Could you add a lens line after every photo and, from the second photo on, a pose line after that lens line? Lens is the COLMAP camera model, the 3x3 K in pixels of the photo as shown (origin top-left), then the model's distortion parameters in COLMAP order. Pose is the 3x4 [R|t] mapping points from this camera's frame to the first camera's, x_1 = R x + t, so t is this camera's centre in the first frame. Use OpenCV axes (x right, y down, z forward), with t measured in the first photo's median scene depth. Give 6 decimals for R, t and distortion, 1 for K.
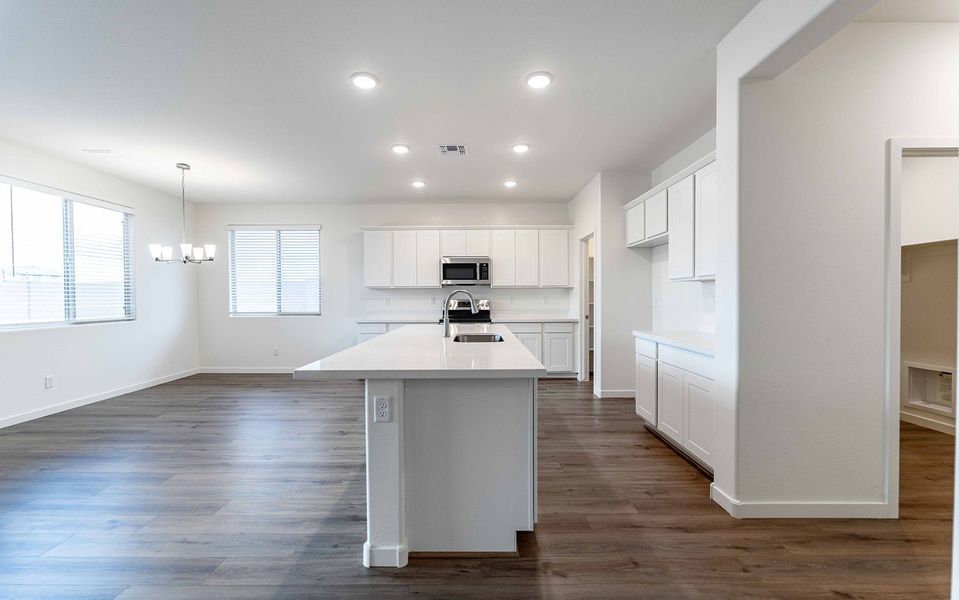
lens RADIAL K [[389.3, 0, 476.6], [0, 389.3, 301.9], [0, 0, 1]] dist [0.005838, -0.001405]
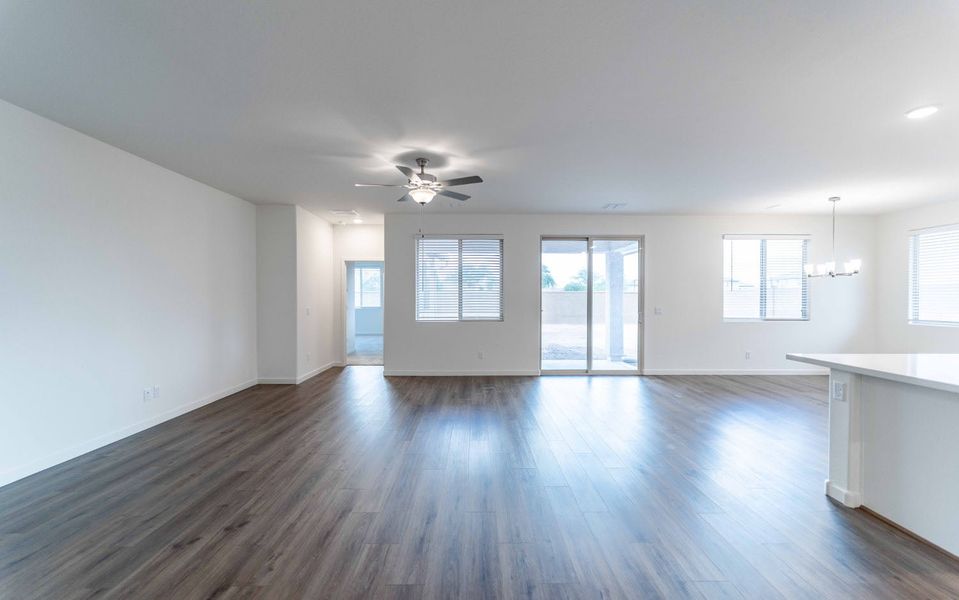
lens RADIAL K [[389.3, 0, 478.9], [0, 389.3, 301.6], [0, 0, 1]] dist [0.005838, -0.001405]
pose [[0.019897, 0.016844, -0.999660, 0.401367], [-0.017804, 0.999705, 0.016490, -0.018477], [0.999643, 0.017470, 0.020191, -0.123721]]
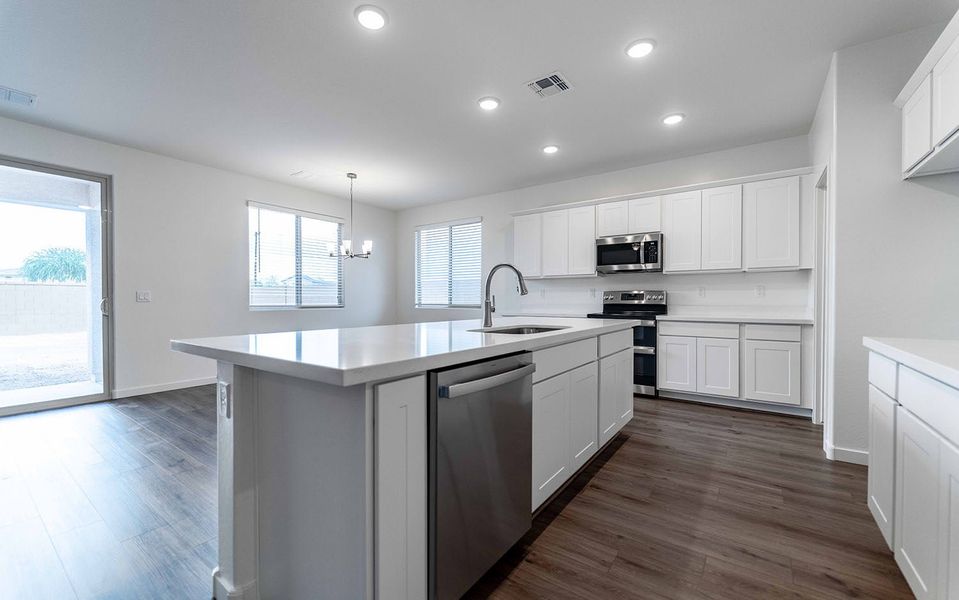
lens RADIAL K [[389.3, 0, 477.8], [0, 389.3, 303.0], [0, 0, 1]] dist [0.005838, -0.001405]
pose [[0.813315, 0.010644, -0.581727, 0.207905], [-0.013578, 0.999908, -0.000688, 0.027520], [0.581665, 0.008458, 0.813384, 0.229373]]
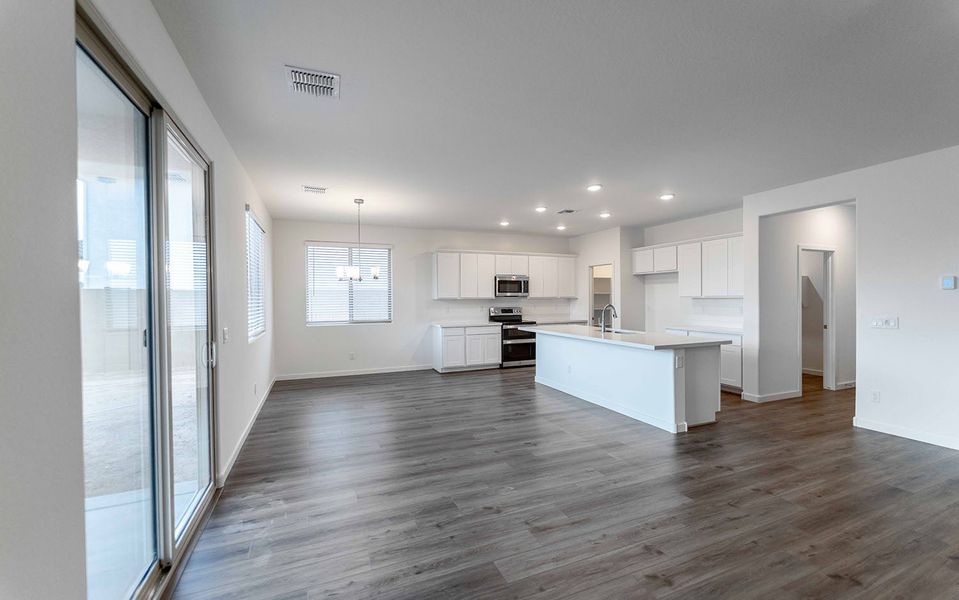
lens RADIAL K [[389.3, 0, 476.3], [0, 389.3, 299.9], [0, 0, 1]] dist [0.005838, -0.001405]
pose [[0.923028, -0.004484, 0.384707, -0.750163], [0.009080, 0.999907, -0.010131, -0.022550], [-0.384626, 0.012845, 0.922983, -0.211636]]
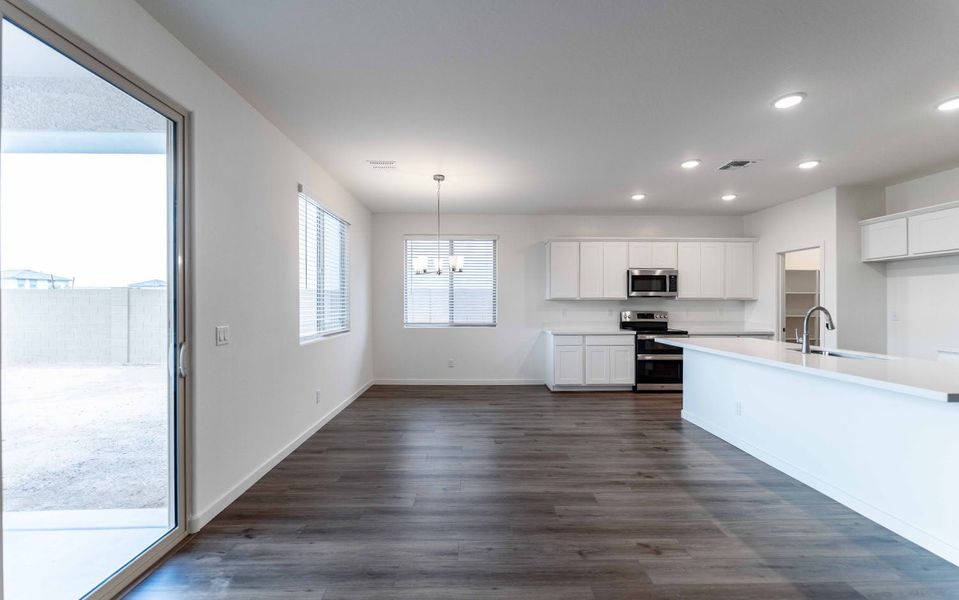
lens RADIAL K [[389.3, 0, 479.5], [0, 389.3, 302.1], [0, 0, 1]] dist [0.005838, -0.001405]
pose [[0.999700, 0.005430, 0.023896, -0.569542], [-0.004986, 0.999815, -0.018601, -0.010491], [-0.023992, 0.018476, 0.999541, 0.009688]]
